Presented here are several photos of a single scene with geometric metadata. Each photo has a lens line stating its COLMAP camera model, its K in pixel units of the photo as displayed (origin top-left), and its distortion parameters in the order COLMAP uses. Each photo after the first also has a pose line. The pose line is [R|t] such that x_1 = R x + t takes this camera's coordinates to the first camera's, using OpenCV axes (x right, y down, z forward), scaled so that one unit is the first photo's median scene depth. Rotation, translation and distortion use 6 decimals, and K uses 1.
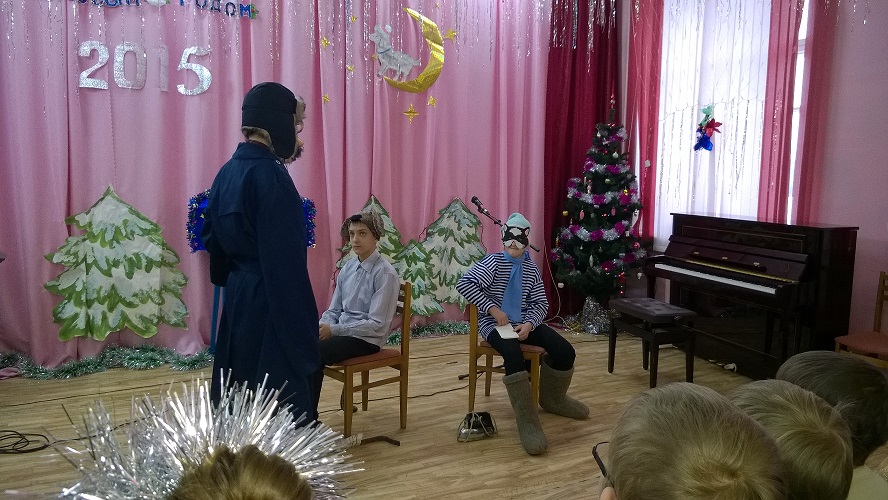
lens RADIAL K [[699.0, 0, 447.1], [0, 699.0, 252.5], [0, 0, 1]] dist [-0.000035, -0.014474]
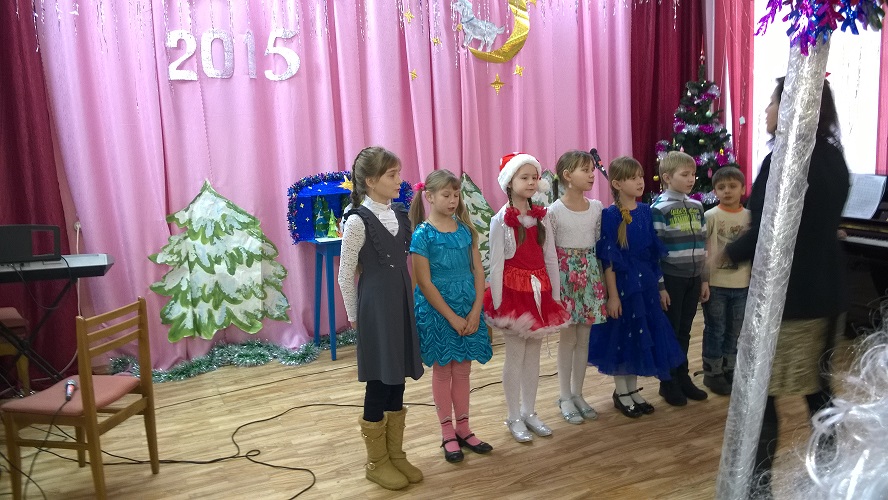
lens RADIAL K [[699.0, 0, 447.1], [0, 699.0, 252.5], [0, 0, 1]] dist [-0.000035, -0.014474]
pose [[0.997594, -0.059315, -0.035880, -0.119227], [0.060765, 0.997320, 0.040757, -0.014811], [0.033366, -0.042839, 0.998525, 0.037844]]
